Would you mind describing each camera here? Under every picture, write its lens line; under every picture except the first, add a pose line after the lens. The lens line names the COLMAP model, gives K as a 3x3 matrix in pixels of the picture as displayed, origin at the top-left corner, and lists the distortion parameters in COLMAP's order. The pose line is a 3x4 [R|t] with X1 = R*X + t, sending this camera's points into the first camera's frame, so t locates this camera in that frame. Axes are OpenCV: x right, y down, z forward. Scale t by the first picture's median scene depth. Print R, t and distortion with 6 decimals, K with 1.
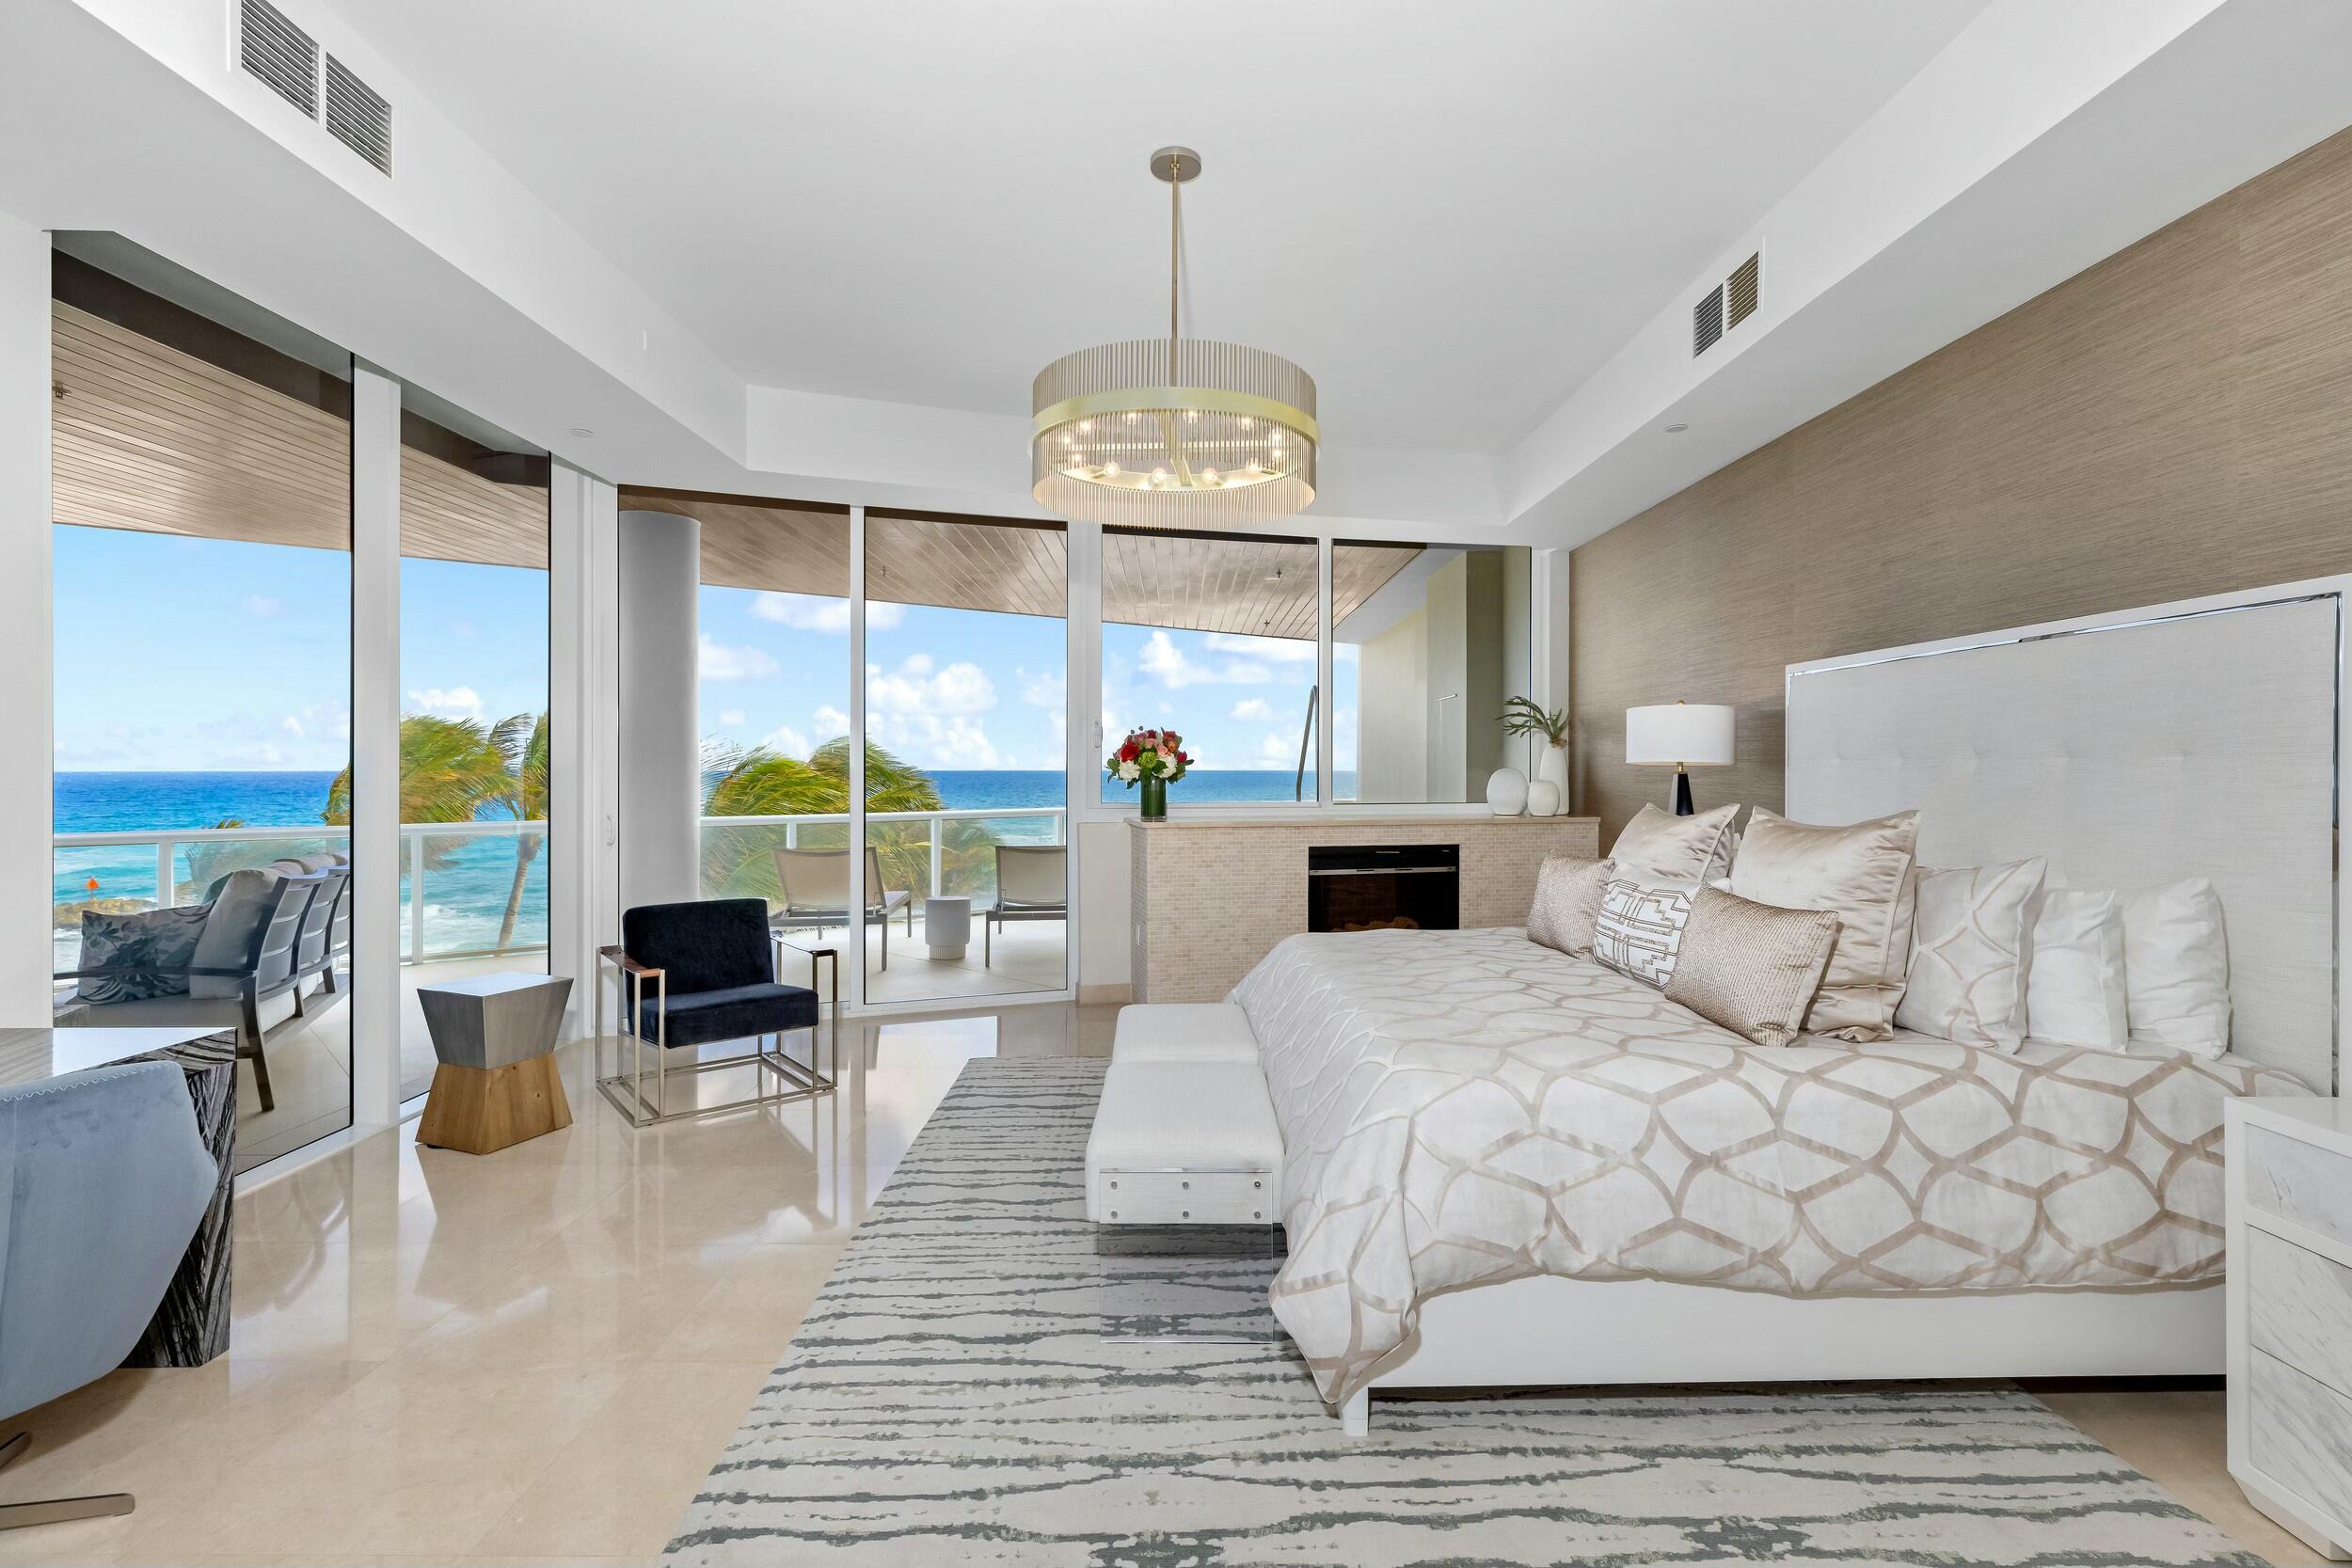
lens RADIAL K [[1045.8, 0, 1184.8], [0, 1045.8, 780.9], [0, 0, 1]] dist [0.012479, -0.000041]
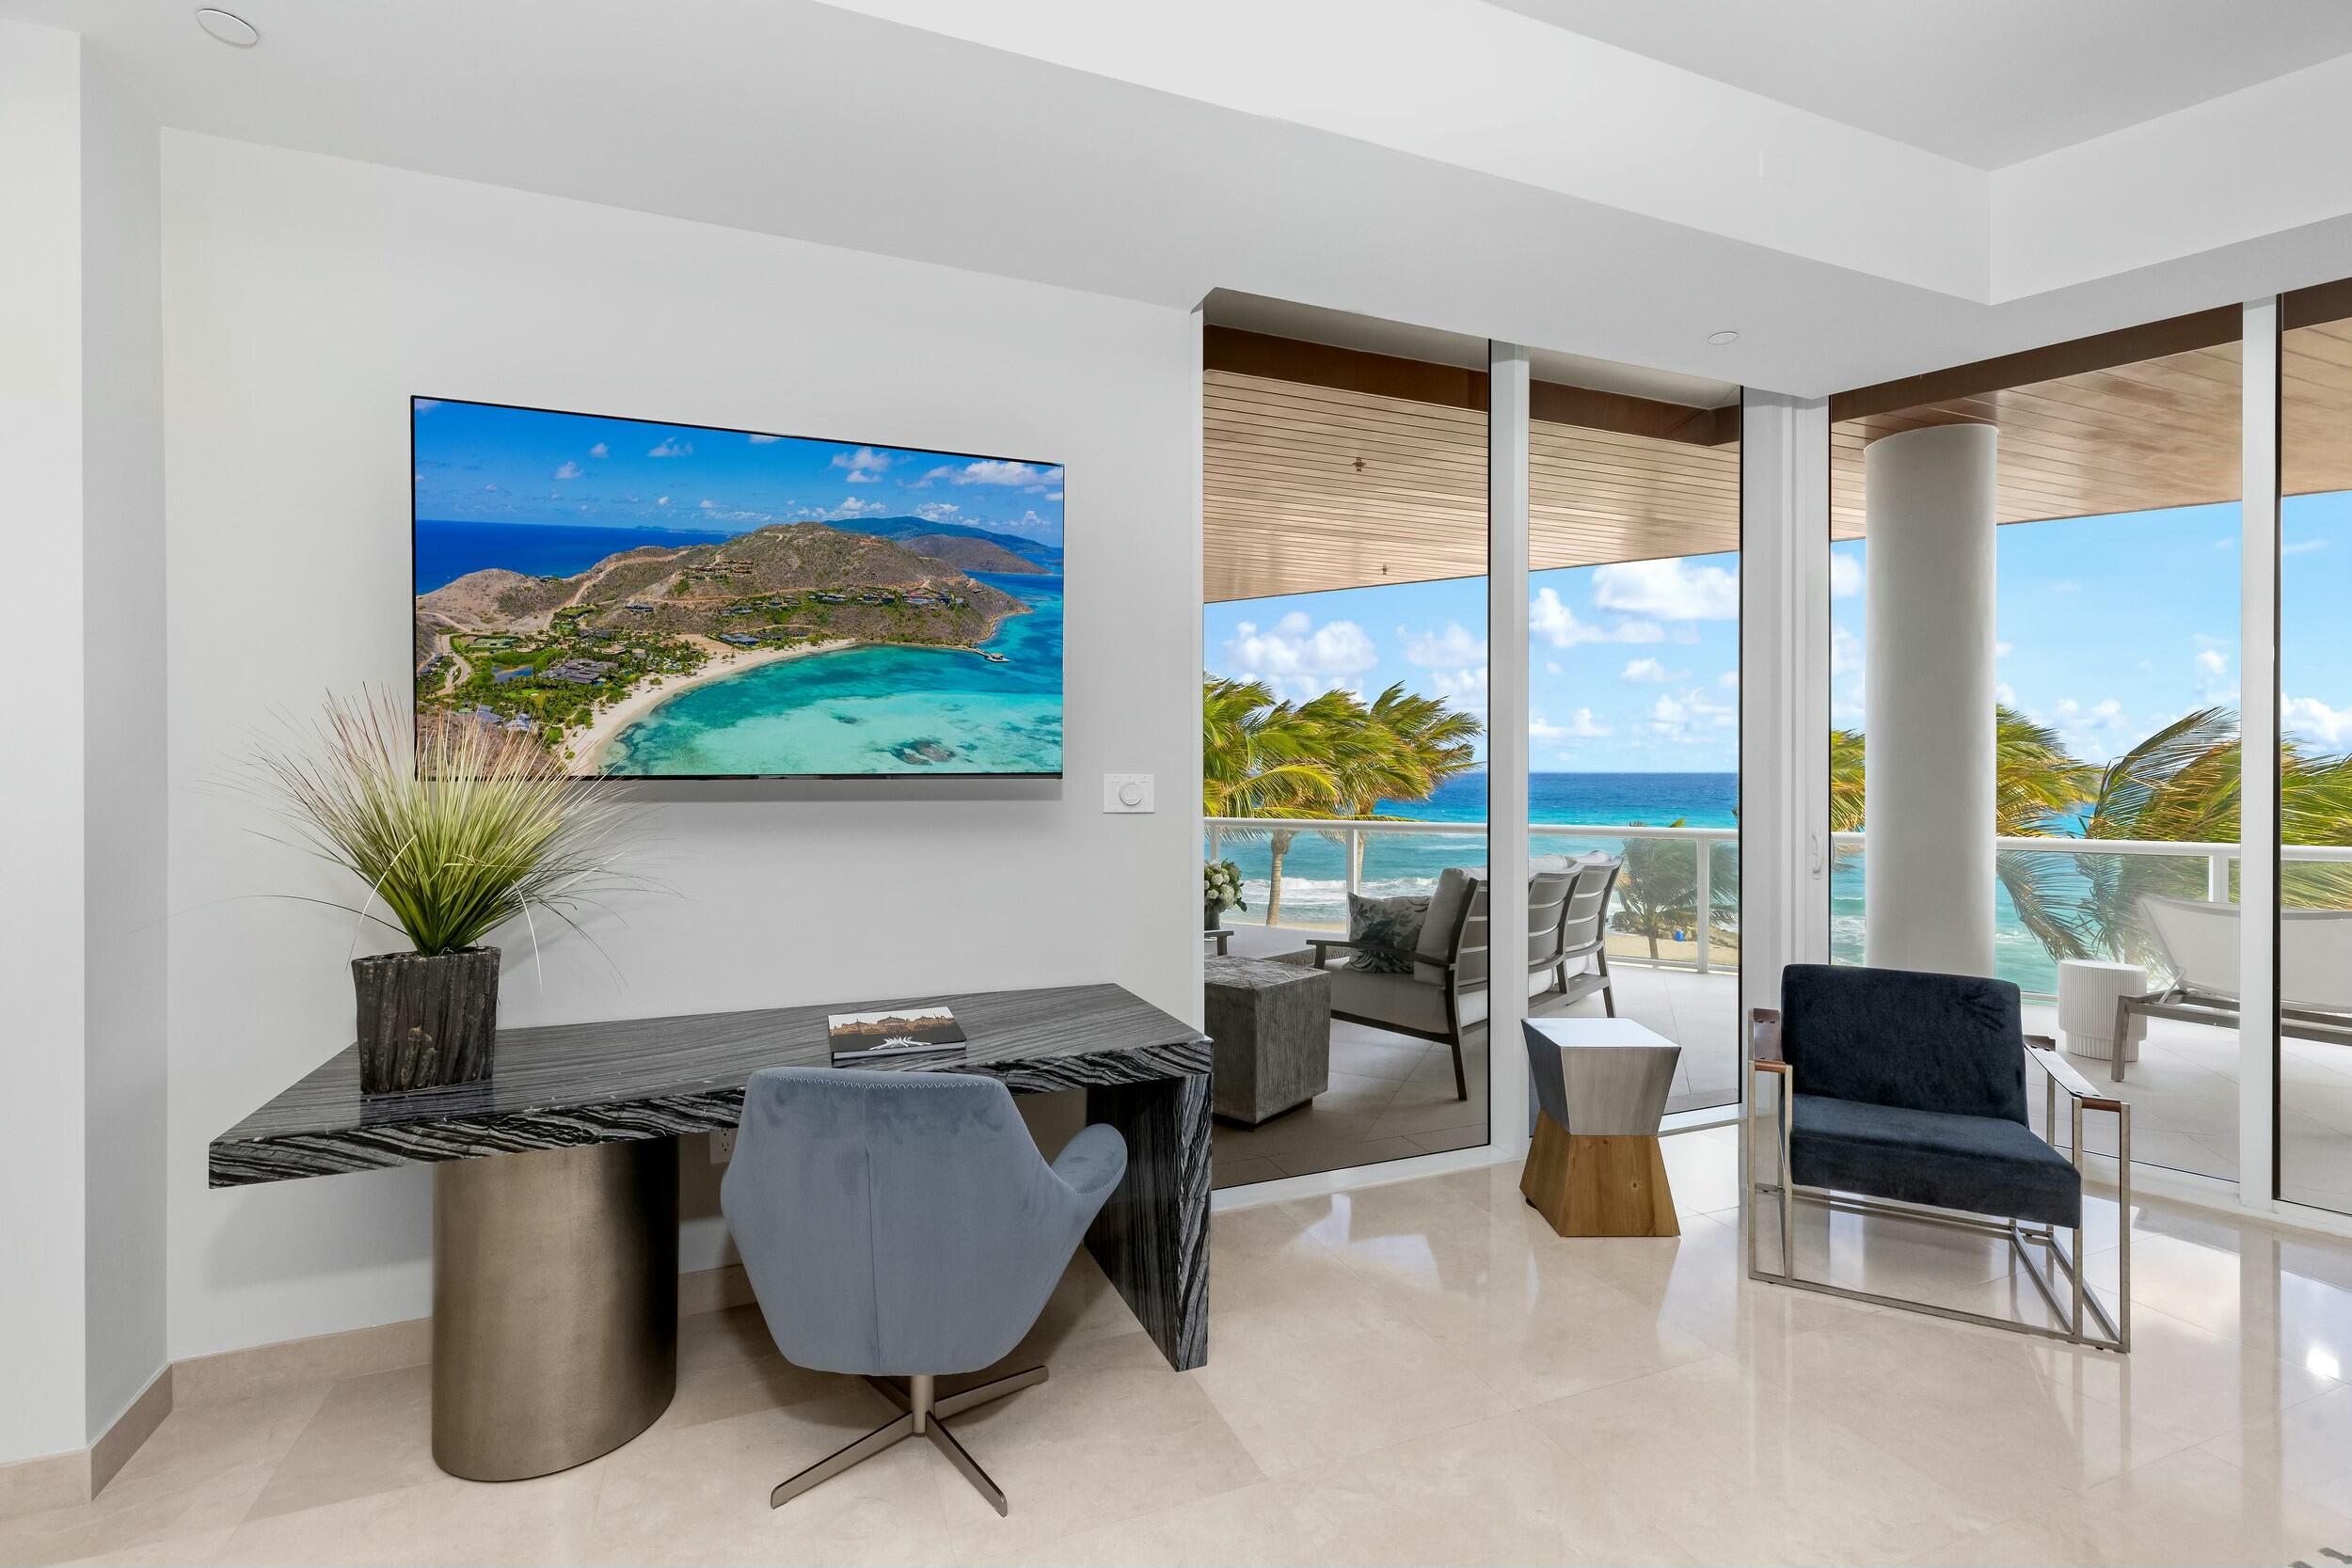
lens RADIAL K [[1045.8, 0, 1184.8], [0, 1045.8, 780.9], [0, 0, 1]] dist [0.012479, -0.000041]
pose [[0.376021, 0.008286, -0.926574, -0.006510], [-0.012527, 0.999914, 0.003858, -0.005950], [0.926526, 0.010157, 0.376092, 0.373407]]
